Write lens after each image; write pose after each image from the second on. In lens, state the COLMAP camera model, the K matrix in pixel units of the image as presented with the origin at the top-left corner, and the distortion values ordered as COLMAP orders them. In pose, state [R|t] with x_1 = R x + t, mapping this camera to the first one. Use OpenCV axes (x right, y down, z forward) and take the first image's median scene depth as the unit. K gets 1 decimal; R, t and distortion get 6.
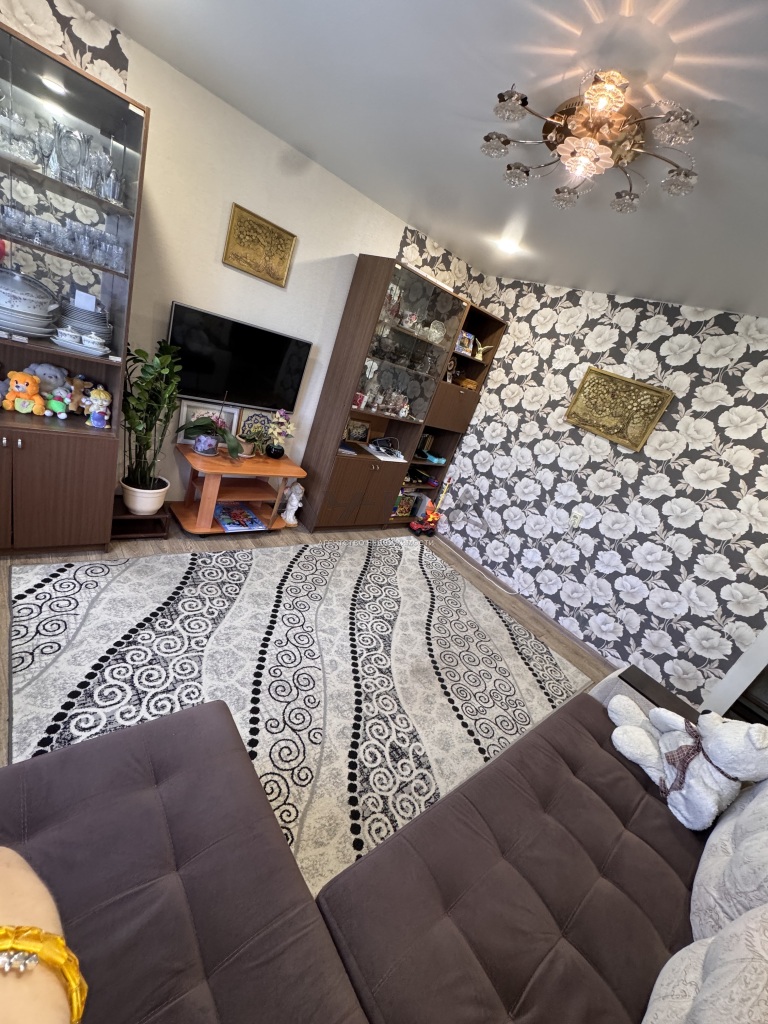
lens RADIAL K [[409.9, 0, 384.5], [0, 409.9, 508.5], [0, 0, 1]] dist [-0.000402, -0.000217]
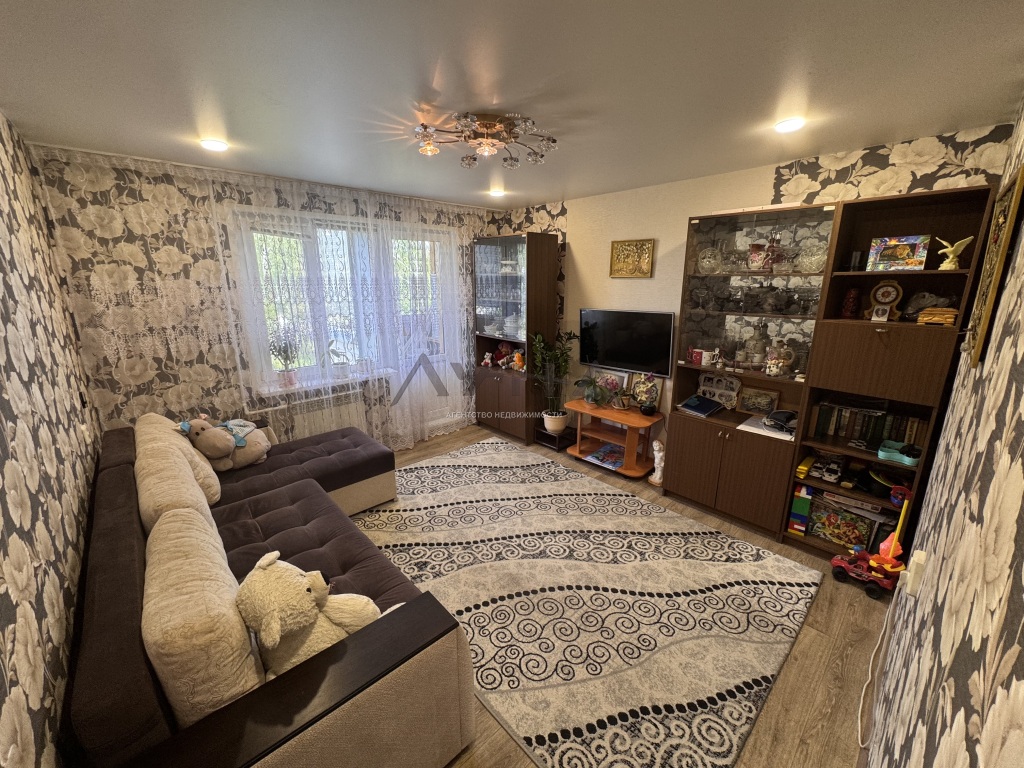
lens RADIAL K [[409.9, 0, 514.5], [0, 409.9, 382.4], [0, 0, 1]] dist [-0.000402, -0.000217]
pose [[0.064151, -0.079393, -0.994777, 0.969676], [-0.351228, 0.931255, -0.096973, 0.035124], [0.934090, 0.355614, 0.031856, 0.683727]]
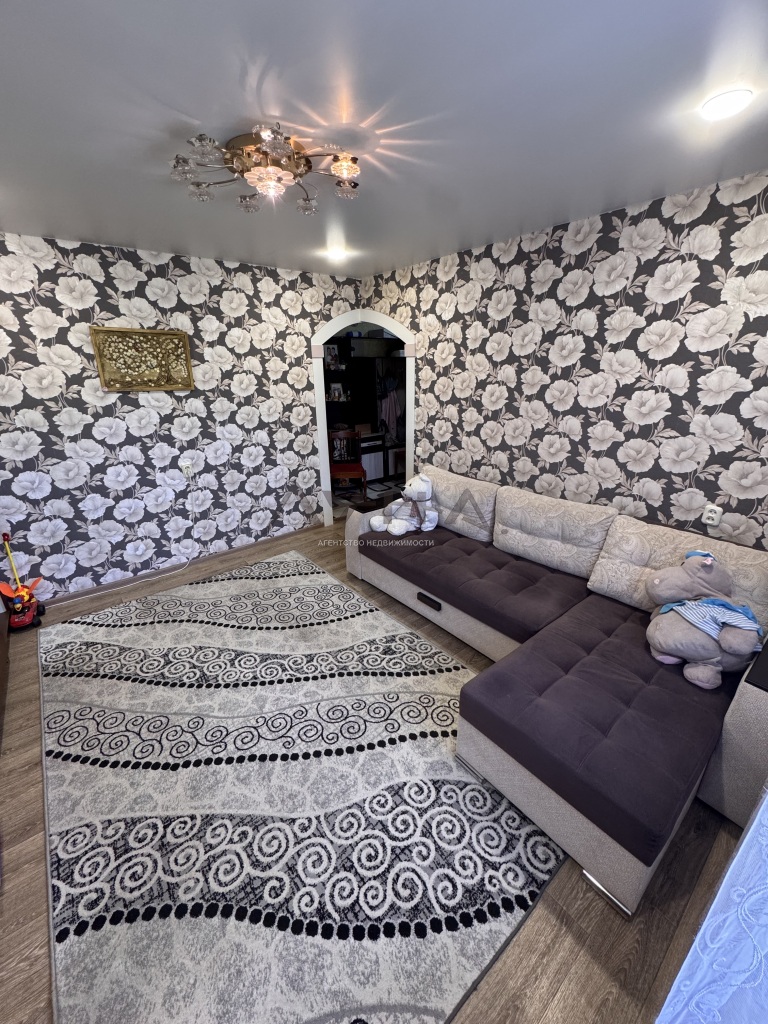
lens RADIAL K [[409.9, 0, 381.3], [0, 409.9, 508.5], [0, 0, 1]] dist [-0.000402, -0.000217]
pose [[0.007483, -0.622848, 0.782307, -0.499004], [0.390799, 0.721933, 0.571042, -0.365396], [-0.920446, 0.301452, 0.248810, 0.354511]]
